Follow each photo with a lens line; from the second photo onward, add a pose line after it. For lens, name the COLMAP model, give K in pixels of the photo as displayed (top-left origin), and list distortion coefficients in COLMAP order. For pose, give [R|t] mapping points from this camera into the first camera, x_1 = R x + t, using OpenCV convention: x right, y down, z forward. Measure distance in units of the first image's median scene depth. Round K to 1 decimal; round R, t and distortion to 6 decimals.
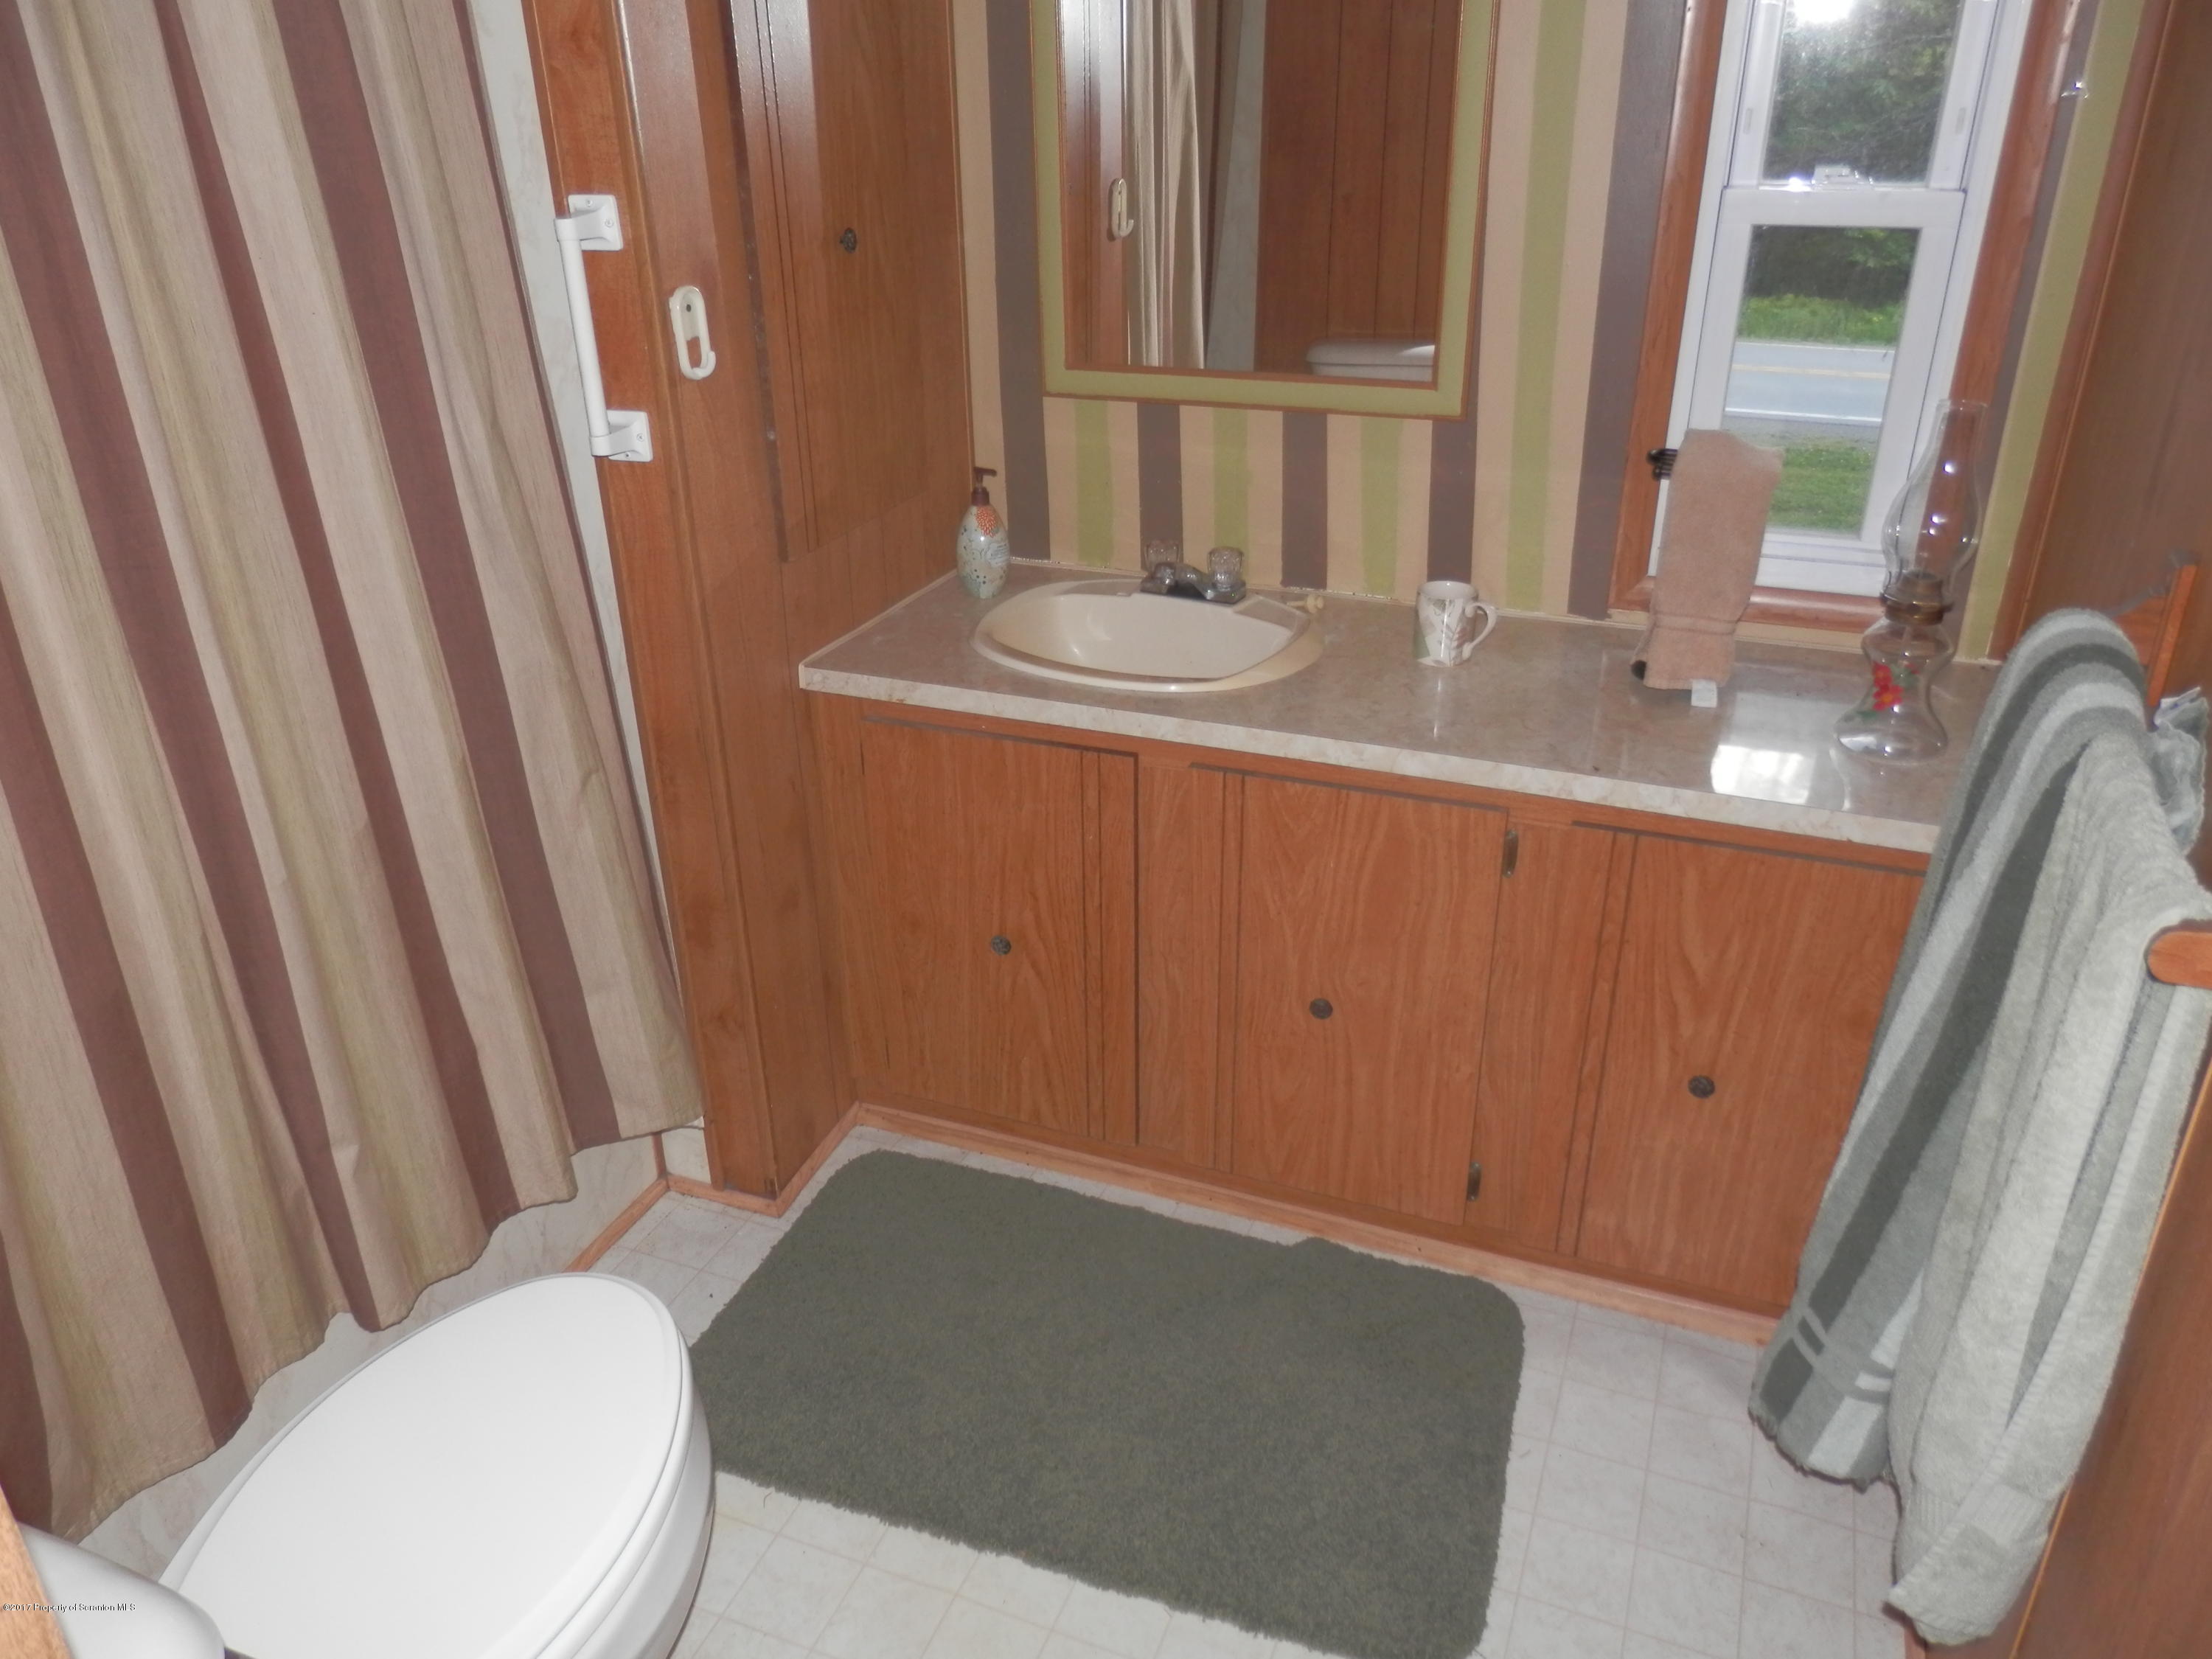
lens RADIAL K [[1561.7, 0, 1106.0], [0, 1561.7, 829.5], [0, 0, 1]] dist [-0.021014, 0.006997]
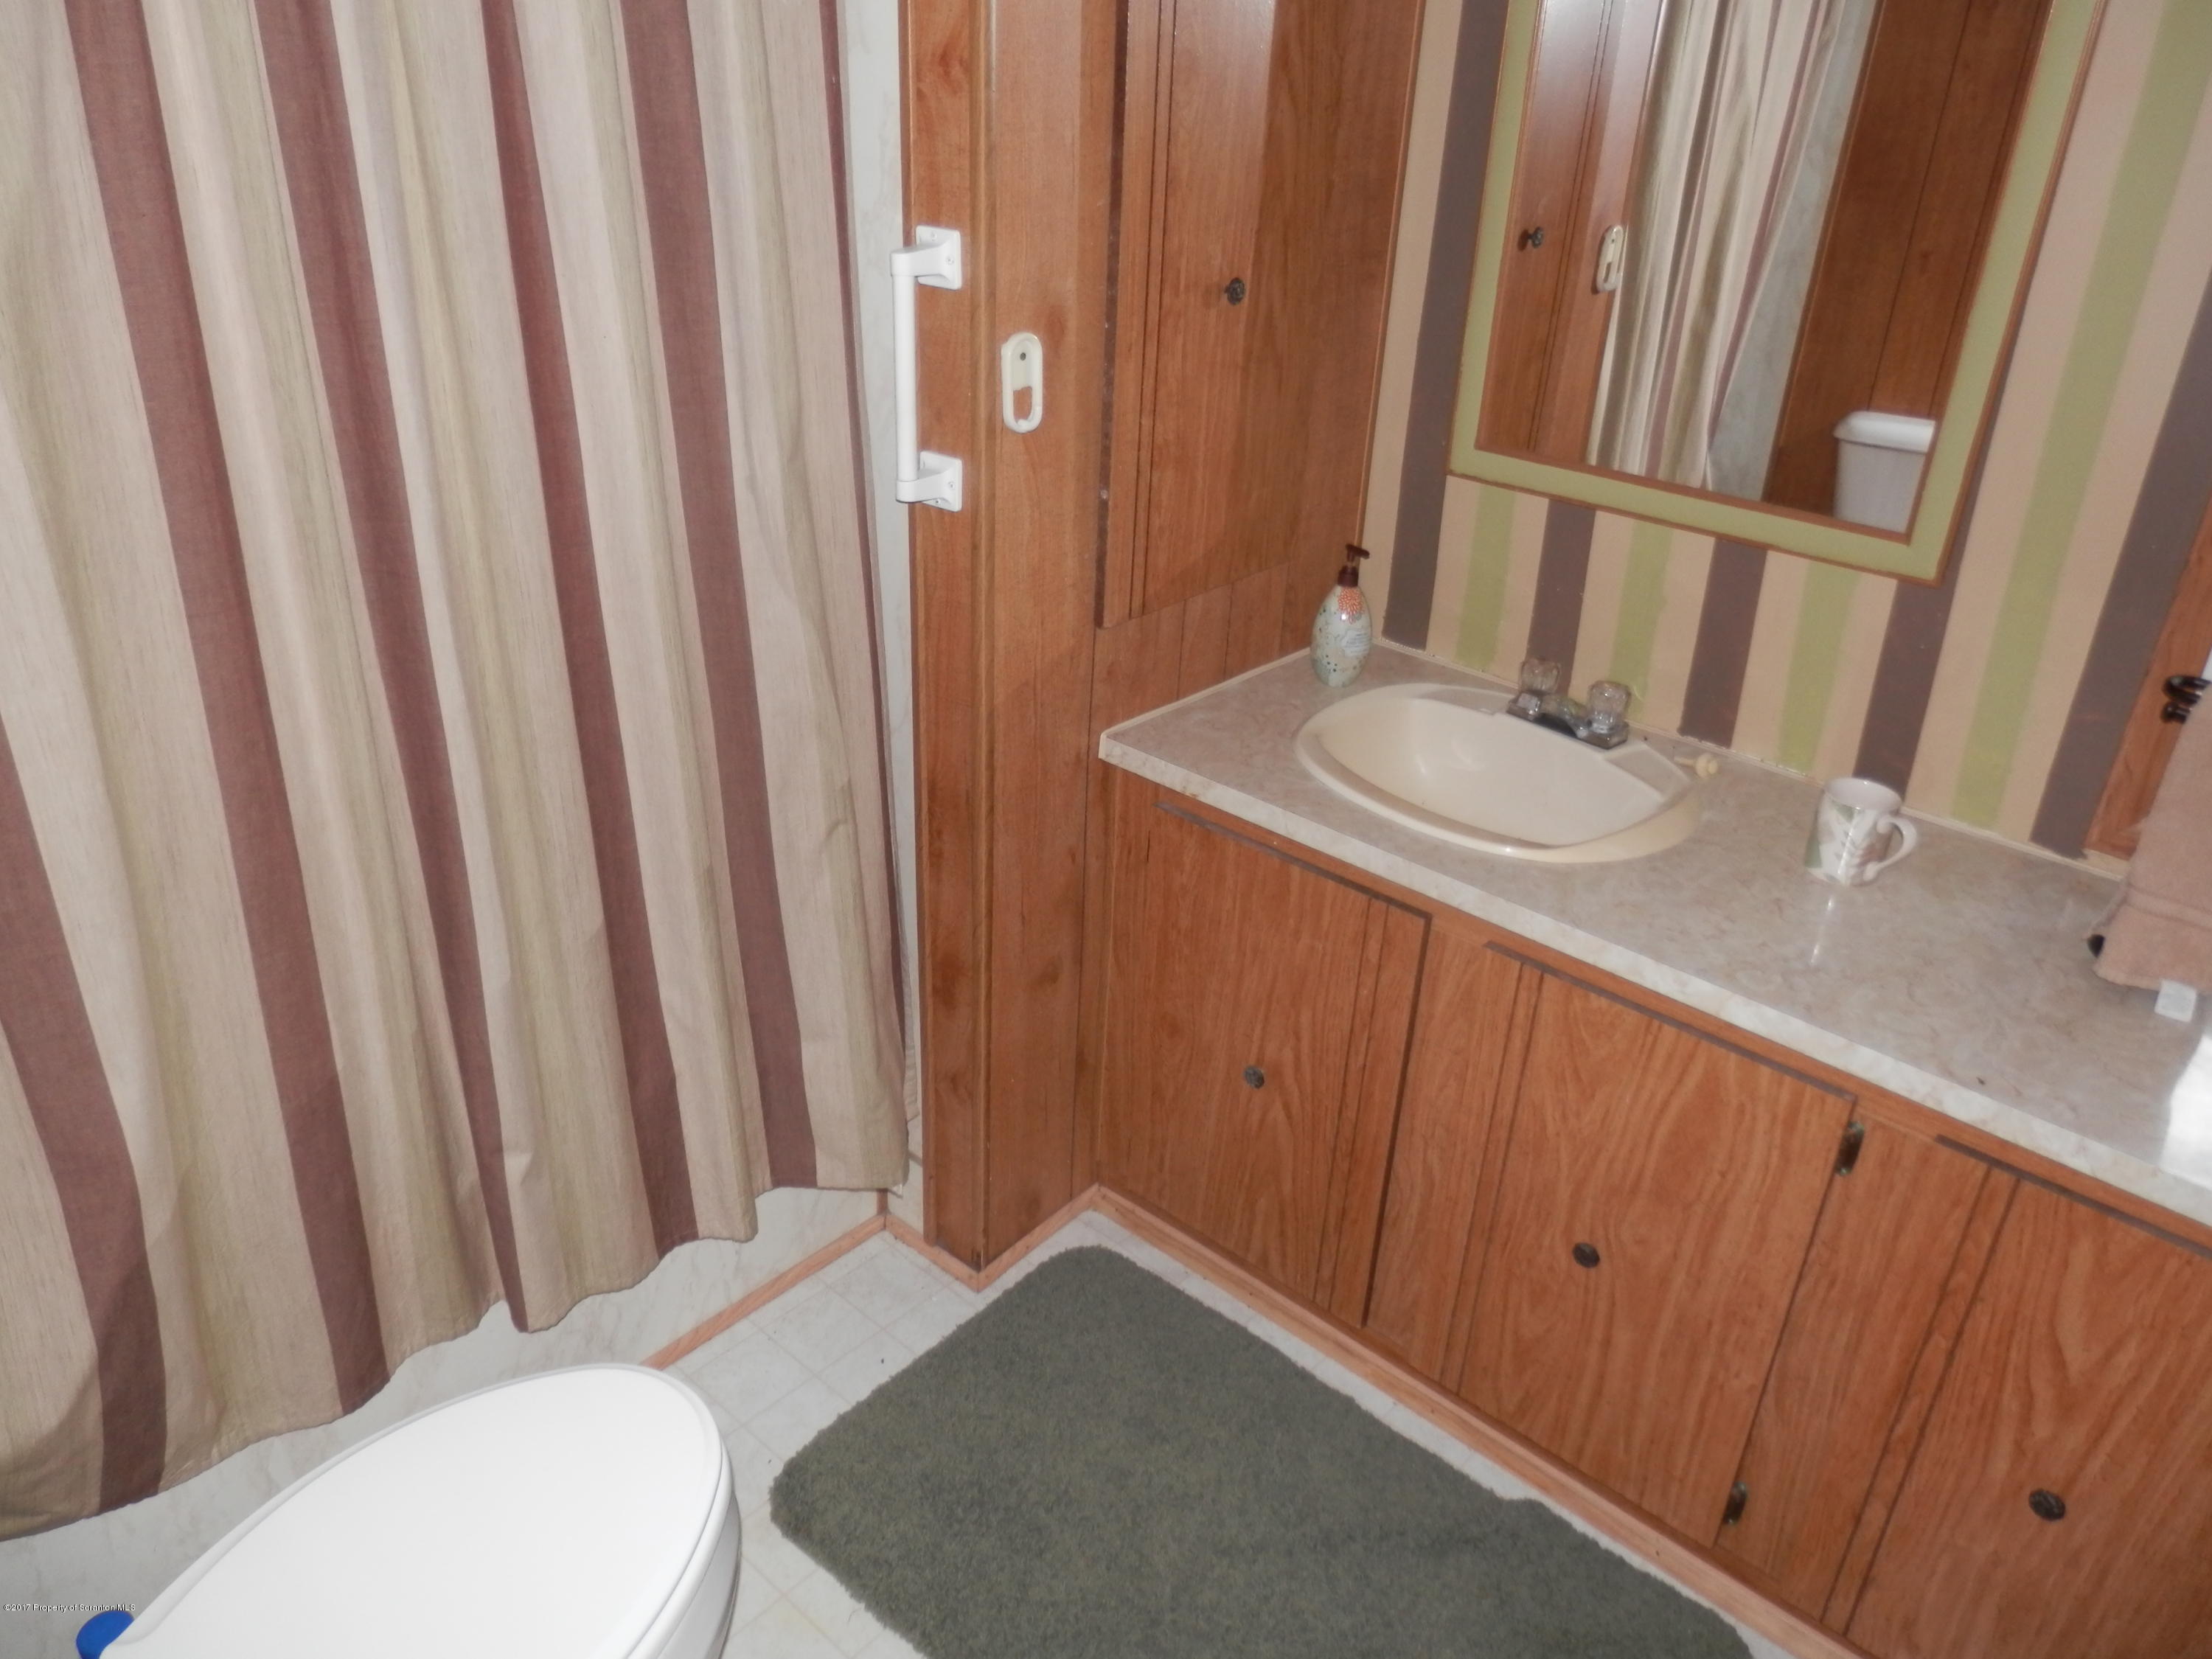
lens RADIAL K [[1582.3, 0, 1106.0], [0, 1582.3, 829.5], [0, 0, 1]] dist [-0.012516, 0.006159]
pose [[0.939470, 0.203842, -0.275398, 0.082872], [-0.200948, 0.978825, 0.039001, -0.093285], [0.277517, 0.018700, 0.960539, 0.101760]]
